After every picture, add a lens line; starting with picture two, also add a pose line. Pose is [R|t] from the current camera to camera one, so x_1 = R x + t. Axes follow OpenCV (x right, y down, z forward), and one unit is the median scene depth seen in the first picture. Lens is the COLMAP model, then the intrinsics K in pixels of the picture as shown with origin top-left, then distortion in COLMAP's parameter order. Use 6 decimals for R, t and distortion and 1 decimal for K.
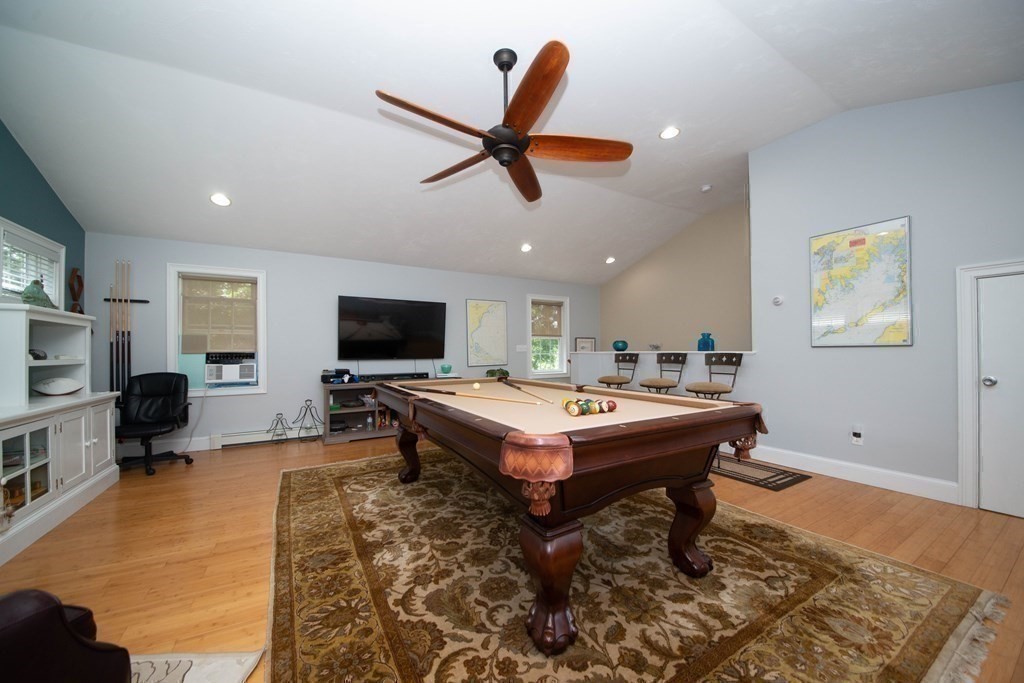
lens RADIAL K [[358.4, 0, 484.8], [0, 358.4, 363.6], [0, 0, 1]] dist [-0.000706, -0.000036]
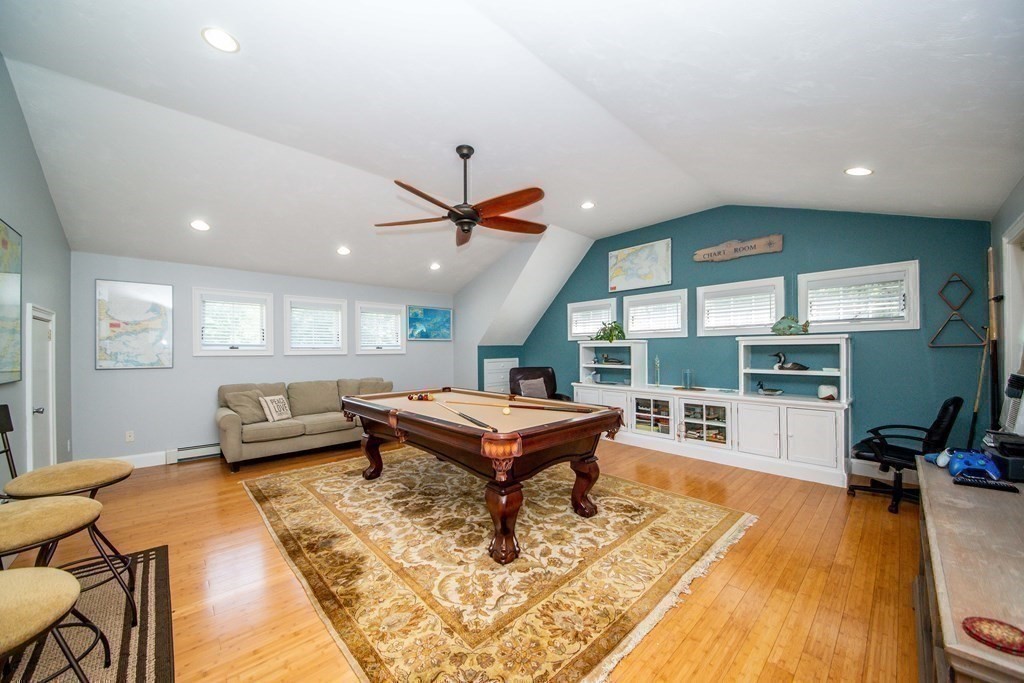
lens RADIAL K [[368.8, 0, 506.1], [0, 368.8, 349.2], [0, 0, 1]] dist [0.000054, -0.007877]
pose [[0.967476, 0.011579, 0.252698, -0.199849], [-0.001289, 0.999165, -0.040849, -0.085731], [-0.252960, 0.039195, 0.966682, -0.504250]]
